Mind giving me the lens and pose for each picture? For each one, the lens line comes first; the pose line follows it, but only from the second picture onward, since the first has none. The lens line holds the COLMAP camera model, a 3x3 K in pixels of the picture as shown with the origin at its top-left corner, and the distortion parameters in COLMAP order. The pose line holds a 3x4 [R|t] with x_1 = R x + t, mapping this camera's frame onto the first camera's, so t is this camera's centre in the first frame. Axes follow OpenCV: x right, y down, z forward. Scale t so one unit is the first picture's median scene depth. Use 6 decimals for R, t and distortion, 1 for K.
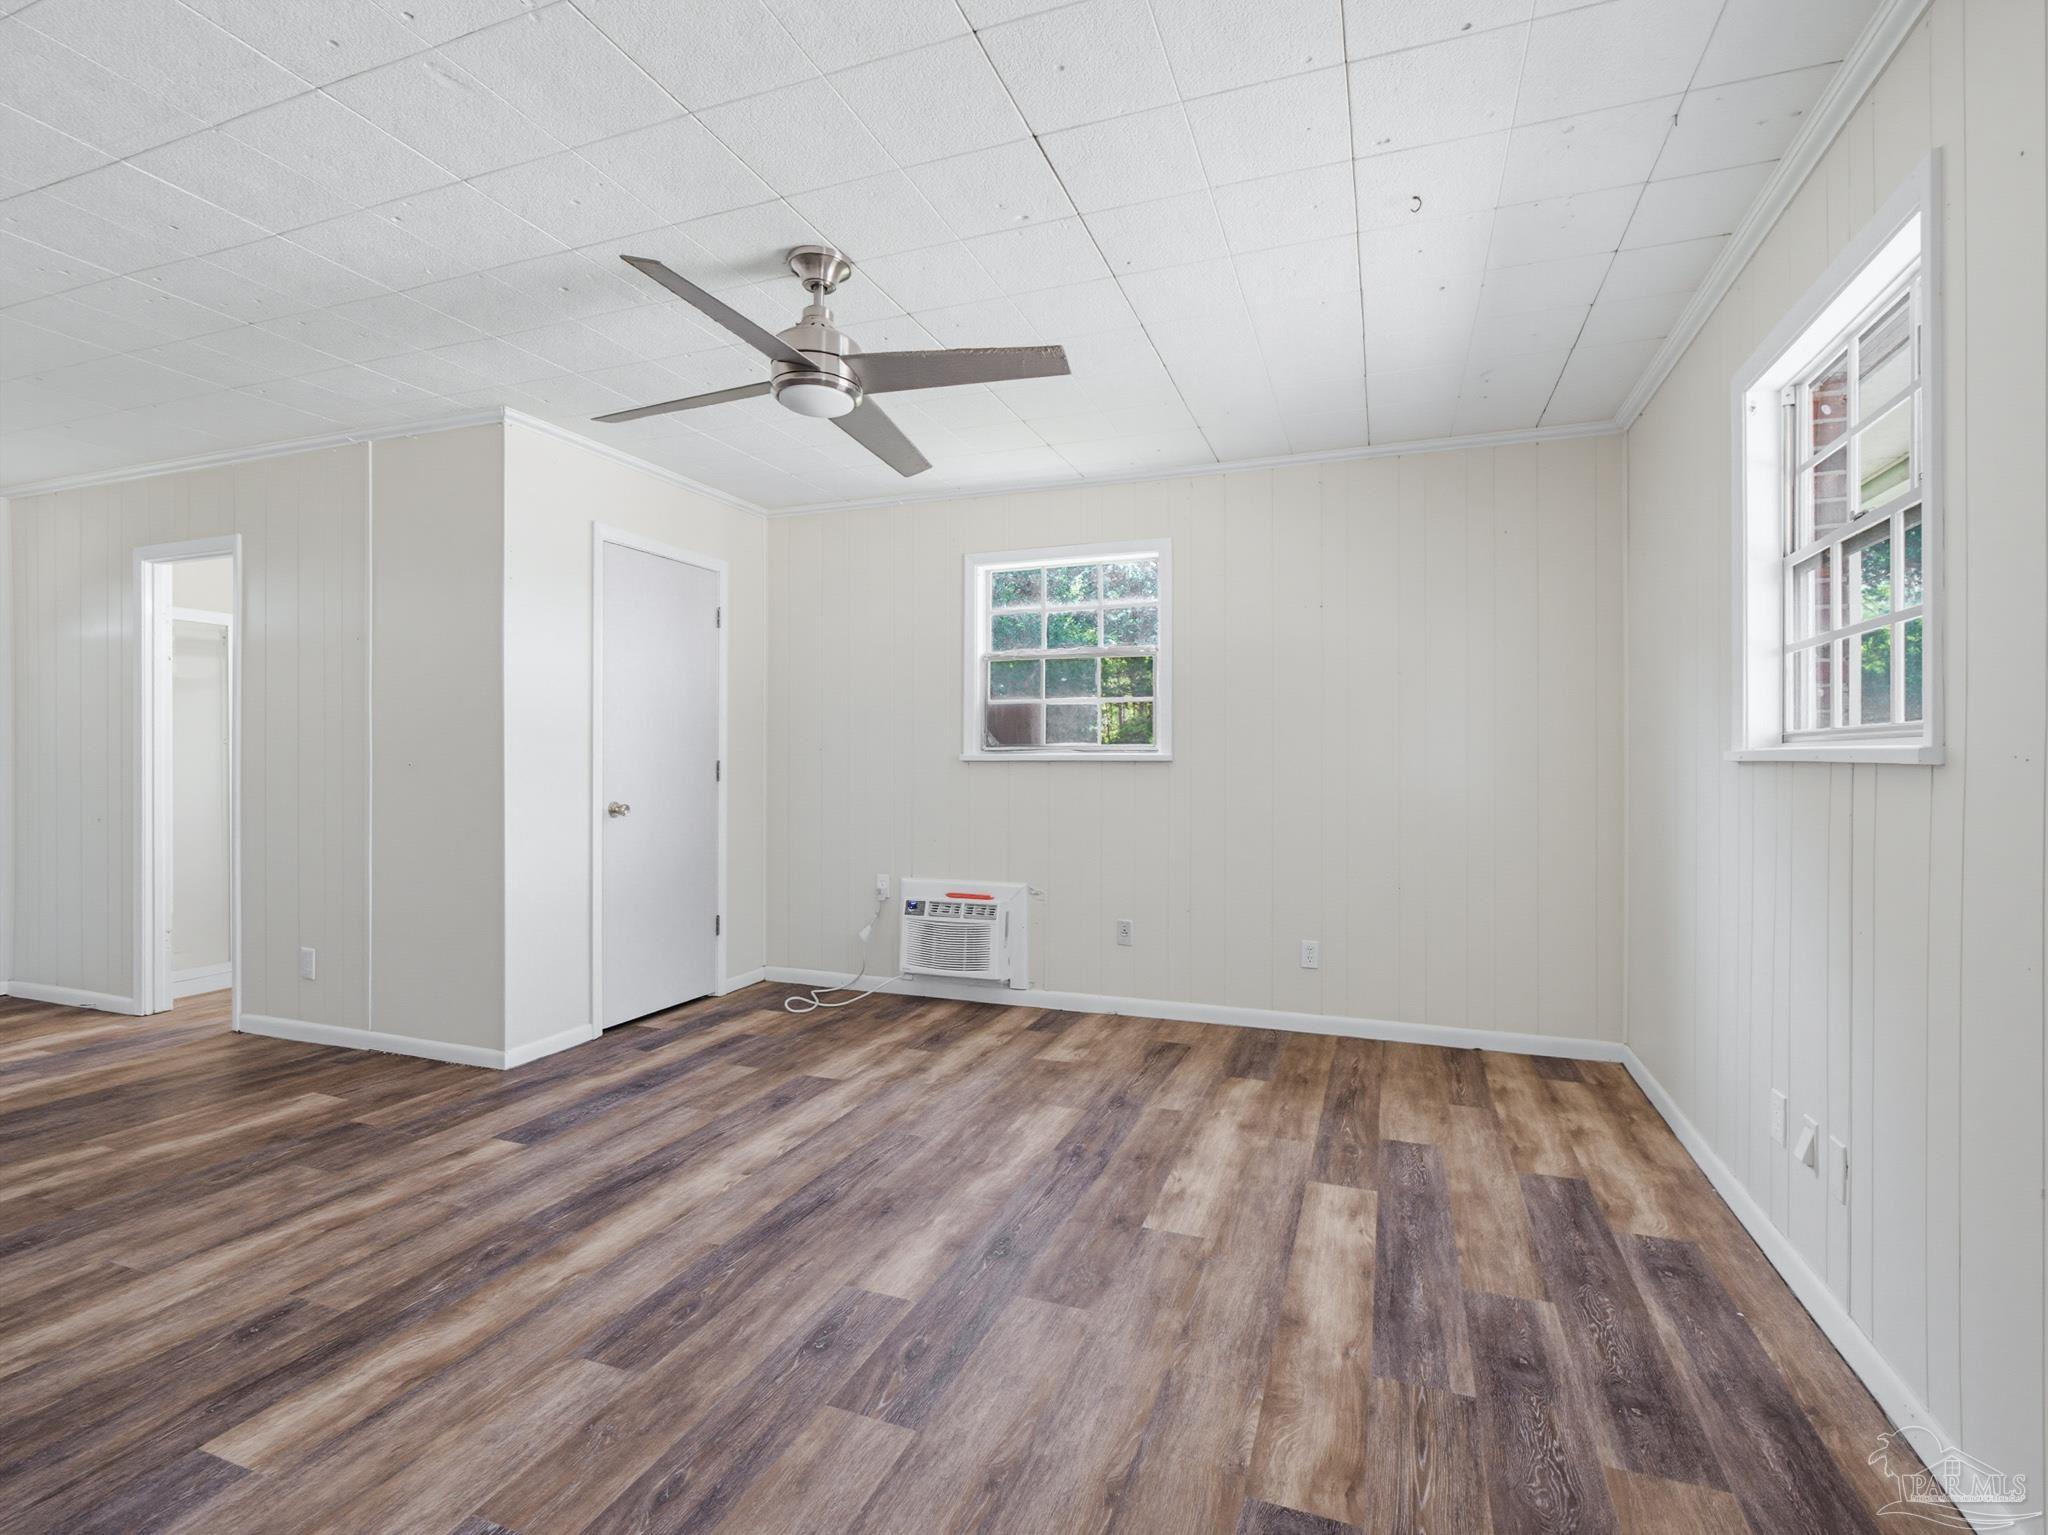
lens RADIAL K [[989.2, 0, 1056.2], [0, 989.2, 743.0], [0, 0, 1]] dist [-0.000700, -0.001142]
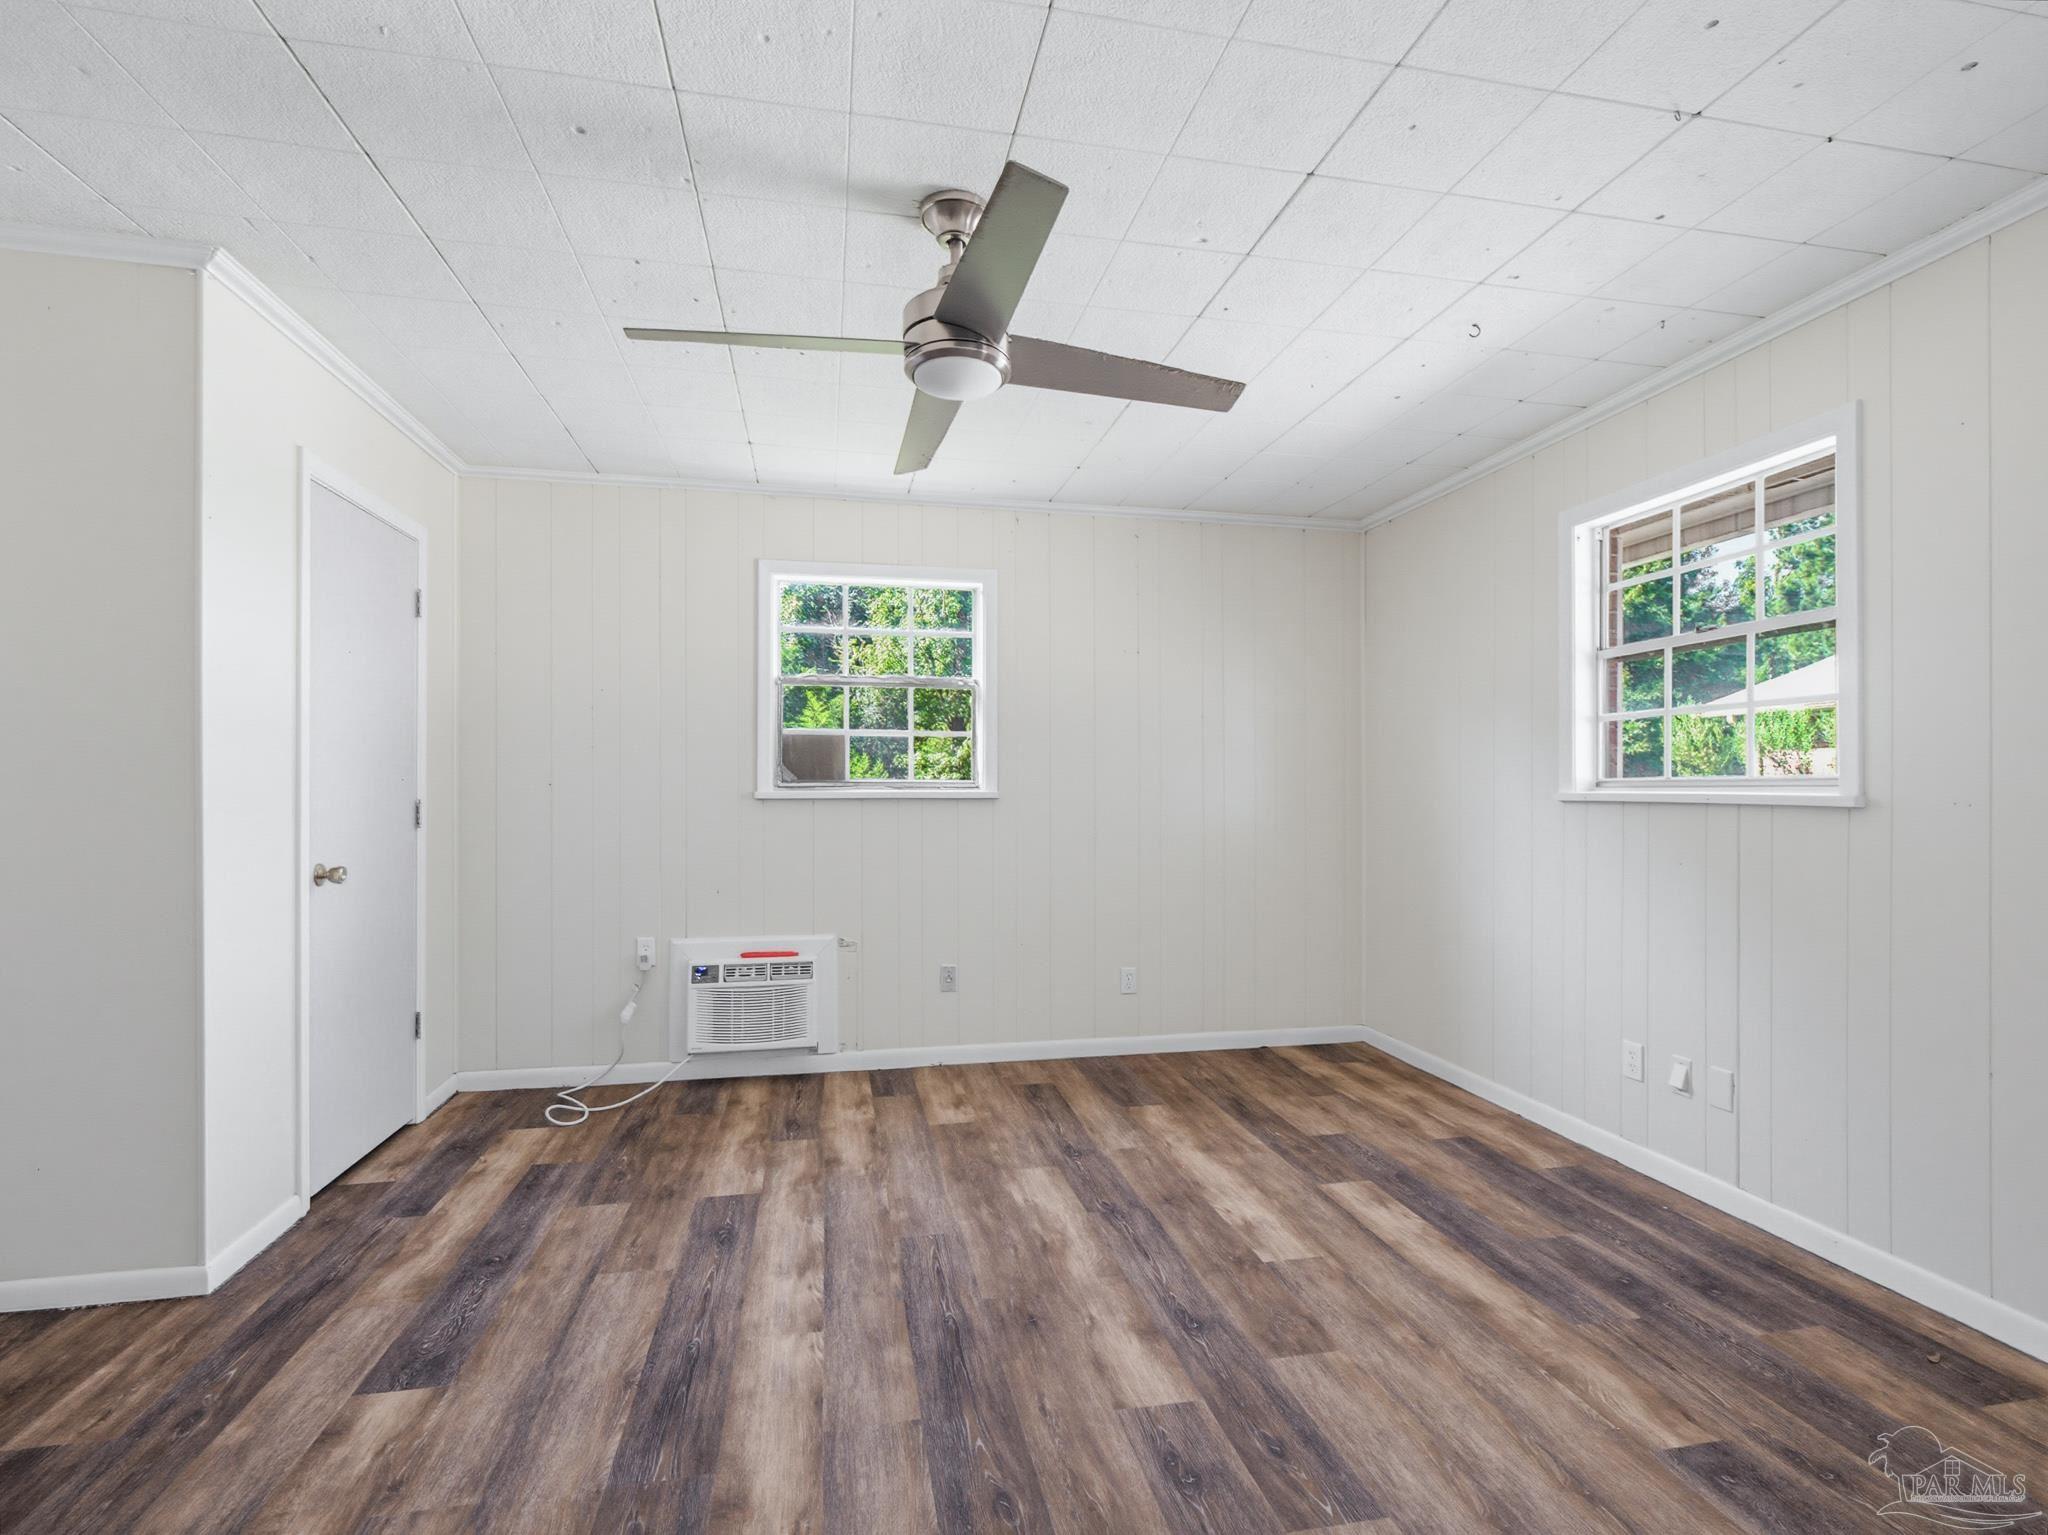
lens RADIAL K [[989.2, 0, 1026.0], [0, 989.2, 772.5], [0, 0, 1]] dist [-0.000700, -0.001142]
pose [[0.843186, 0.008519, 0.537554, -0.490779], [-0.010013, 0.999950, -0.000141, -0.009358], [-0.537528, -0.005264, 0.843229, 0.200309]]
